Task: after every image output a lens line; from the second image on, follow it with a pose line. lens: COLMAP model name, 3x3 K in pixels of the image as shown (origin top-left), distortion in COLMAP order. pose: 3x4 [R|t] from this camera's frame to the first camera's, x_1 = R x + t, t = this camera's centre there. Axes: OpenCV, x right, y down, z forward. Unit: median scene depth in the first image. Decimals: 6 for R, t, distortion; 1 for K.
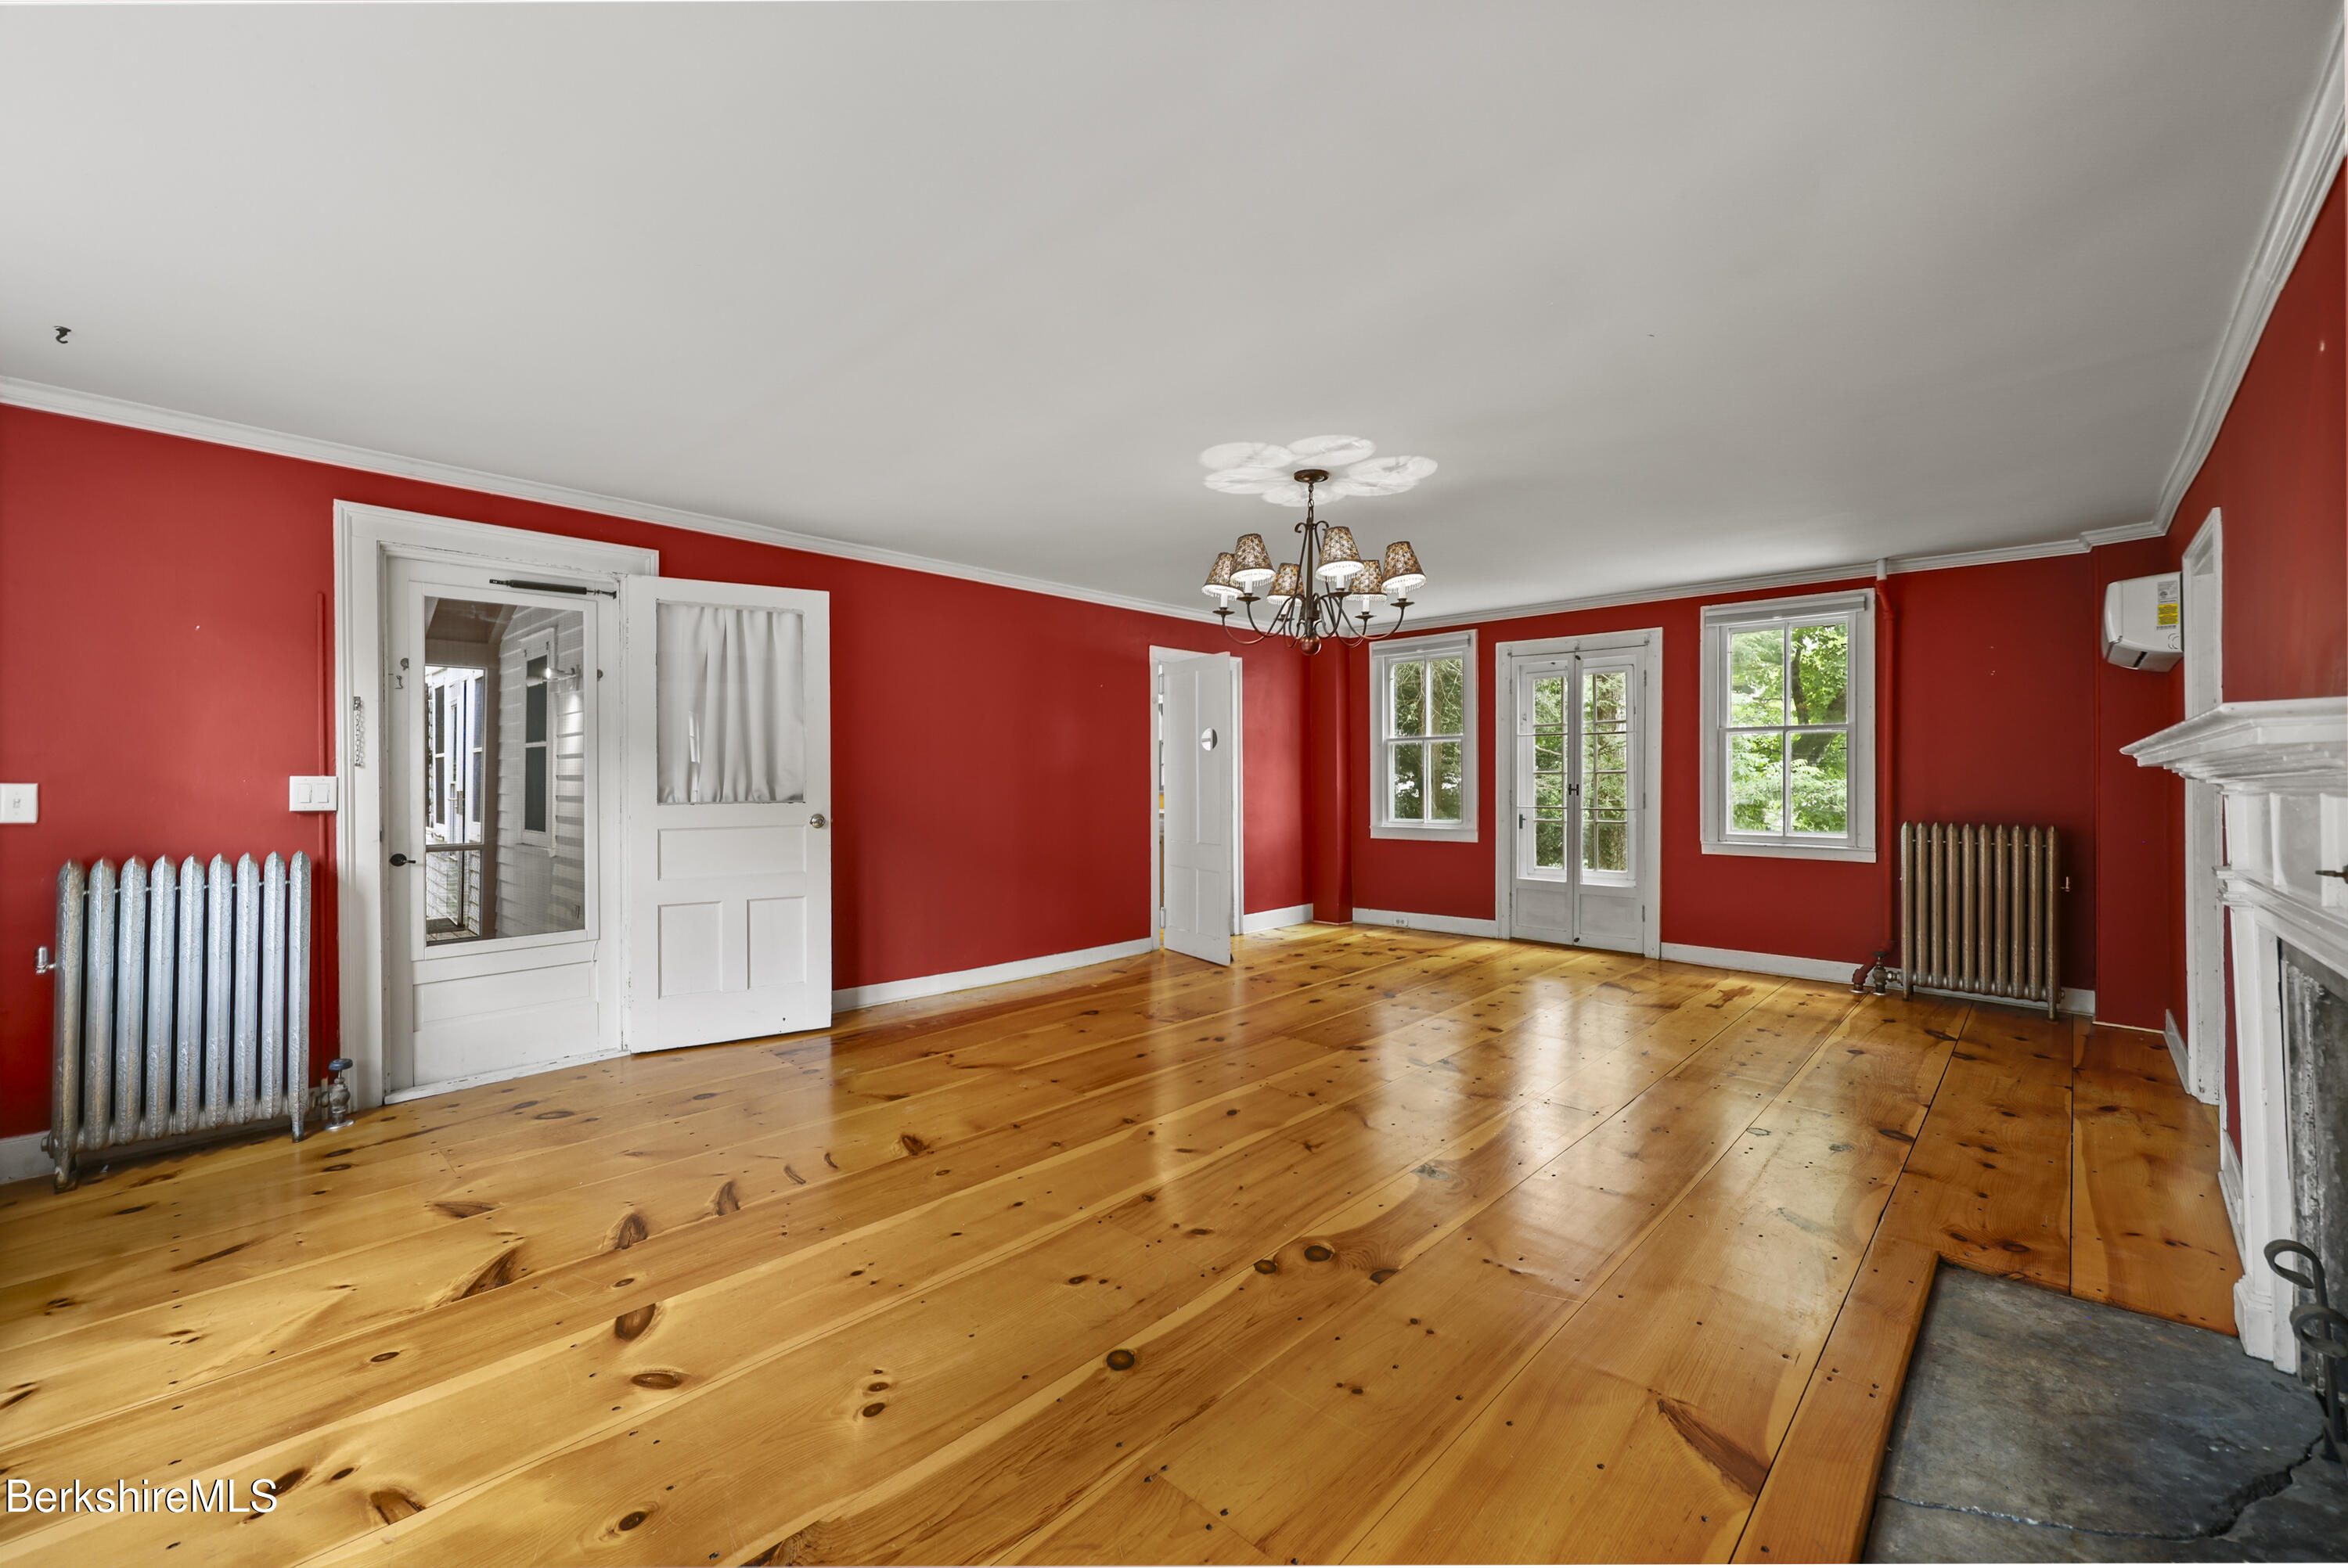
lens RADIAL K [[954.4, 0, 1174.0], [0, 954.4, 784.0], [0, 0, 1]] dist [0.002003, 0.000402]
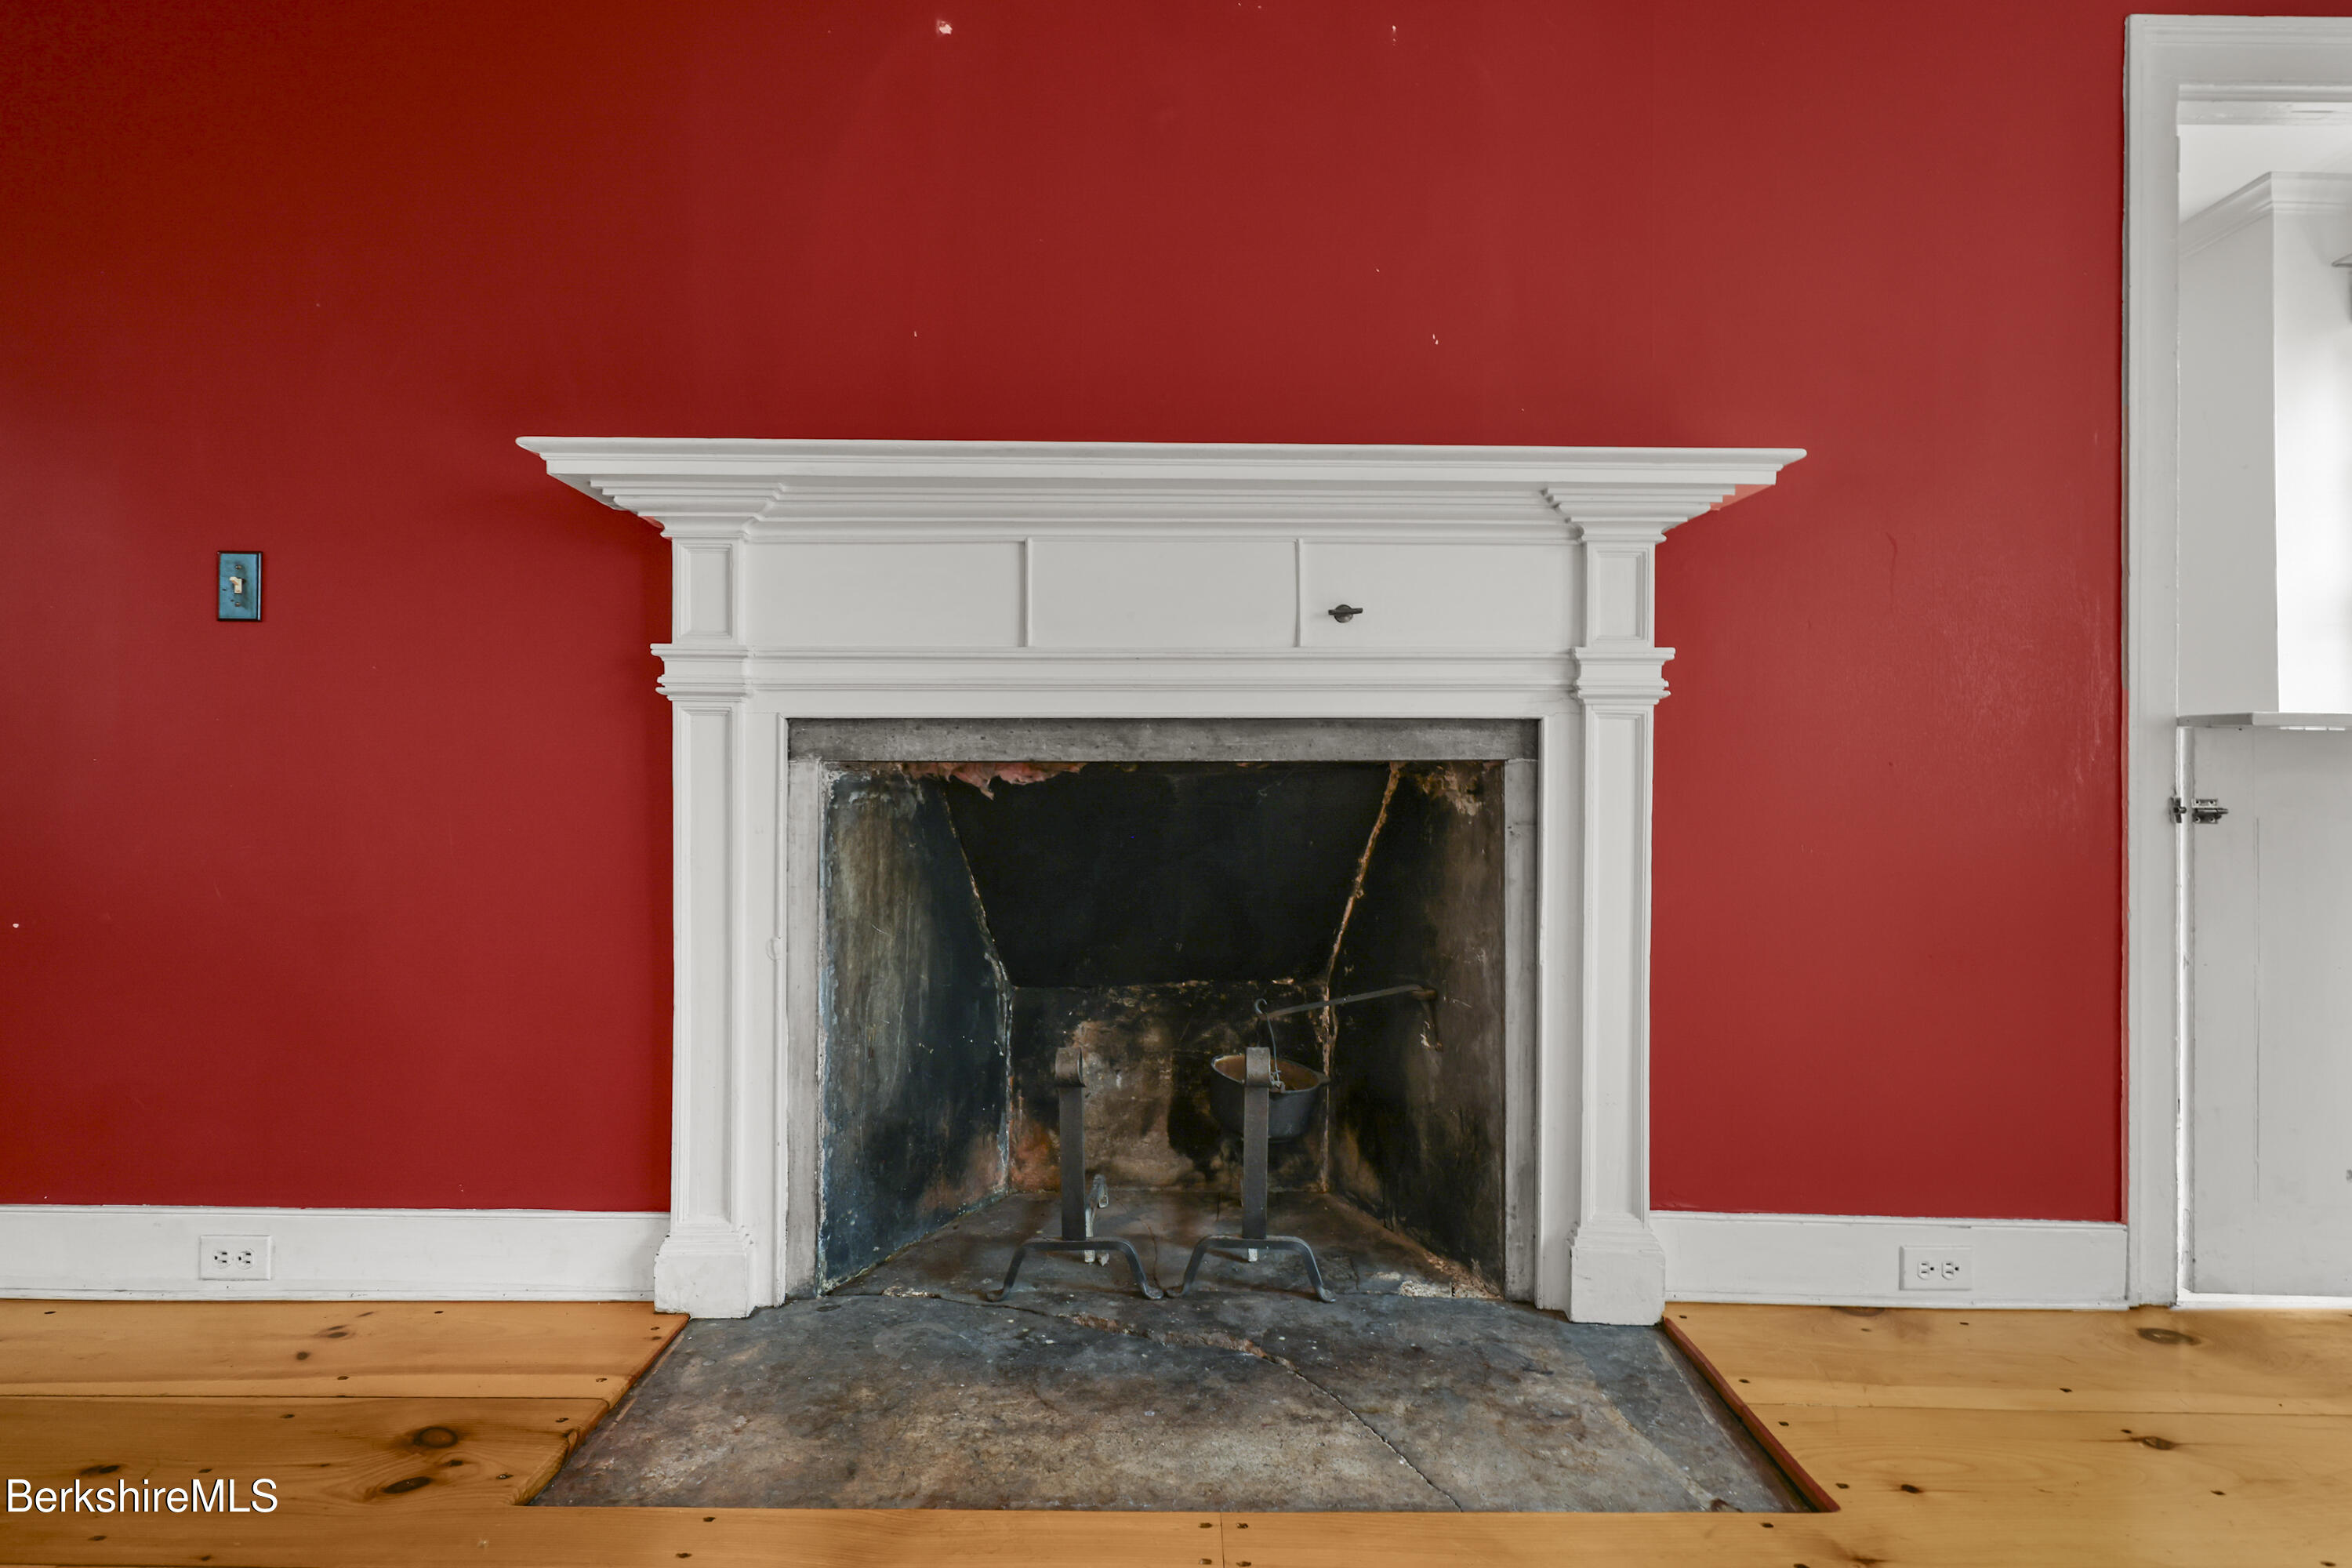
lens RADIAL K [[1287.7, 0, 1183.7], [0, 1287.7, 784.3], [0, 0, 1]] dist [0.006241, 0.001151]
pose [[-0.697653, -0.004381, 0.716422, 0.121840], [-0.008339, 0.999963, -0.002005, 0.116087], [-0.716387, -0.007373, -0.697664, 0.847521]]
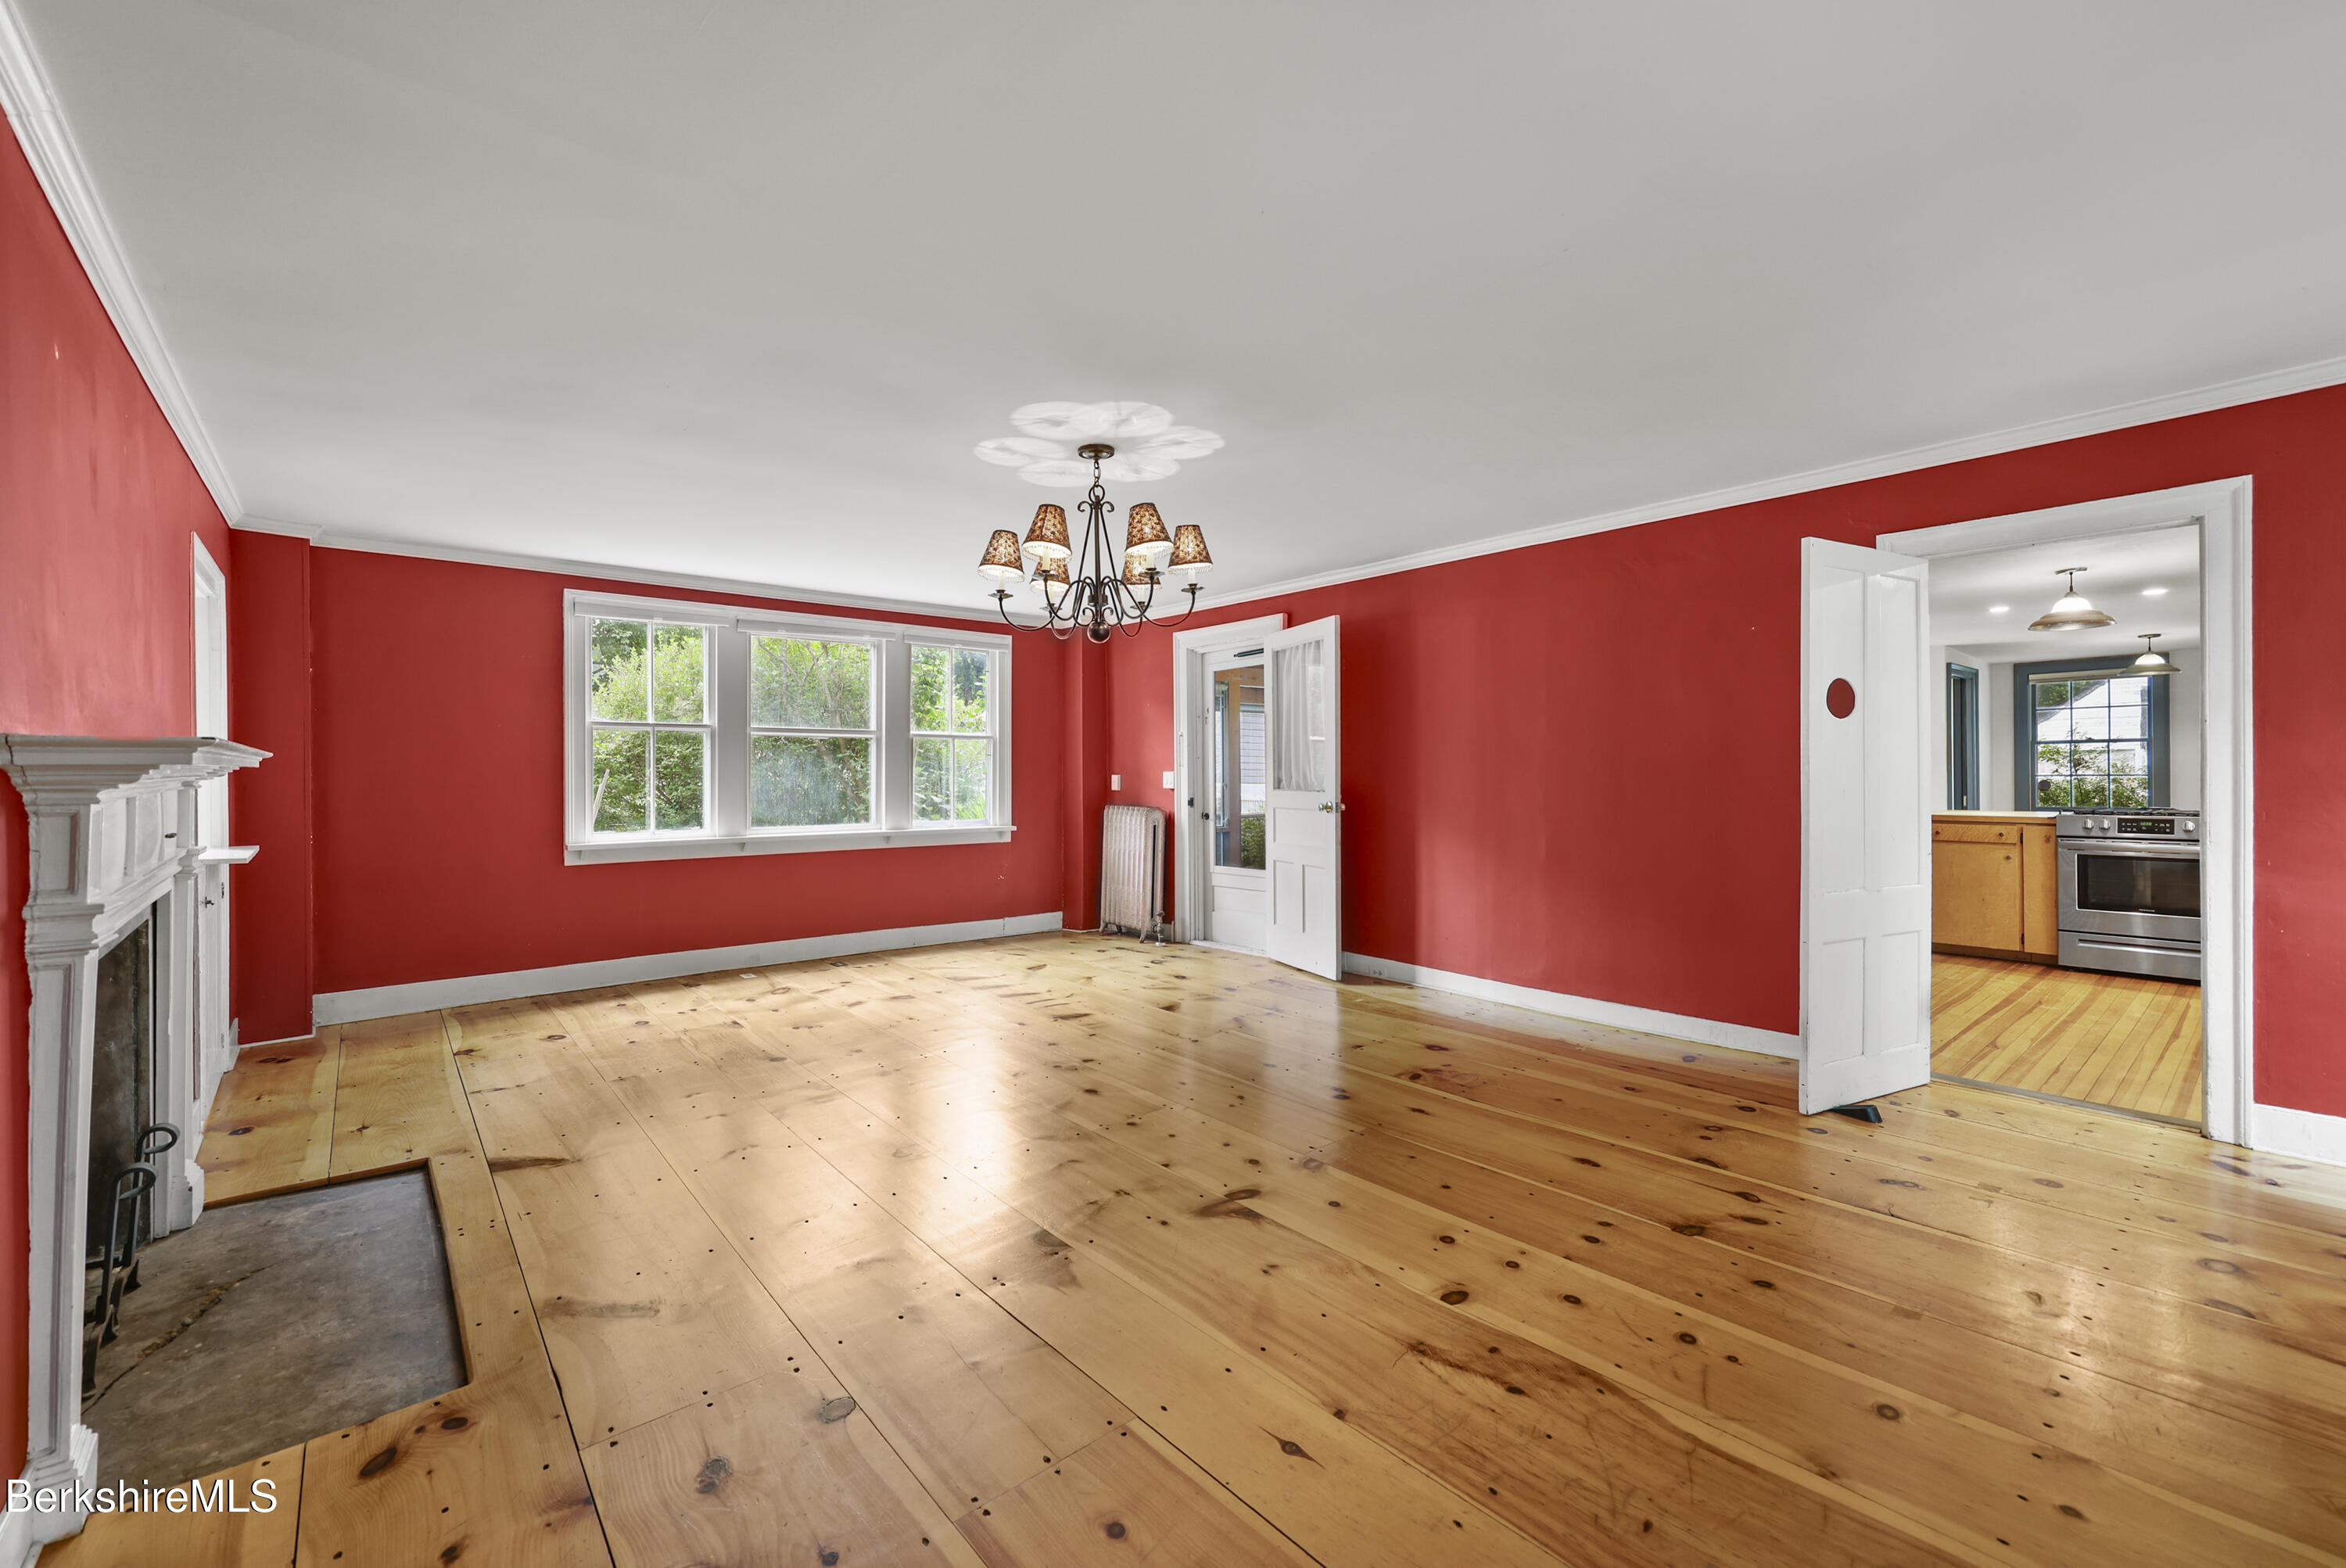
lens RADIAL K [[954.6, 0, 1161.8], [0, 954.6, 770.9], [0, 0, 1]] dist [-0.001009, -0.000179]
pose [[-0.122093, -0.000910, -0.992518, 1.068169], [0.001795, 0.999998, -0.001137, -0.006652], [0.992517, -0.001920, -0.122091, 1.178077]]
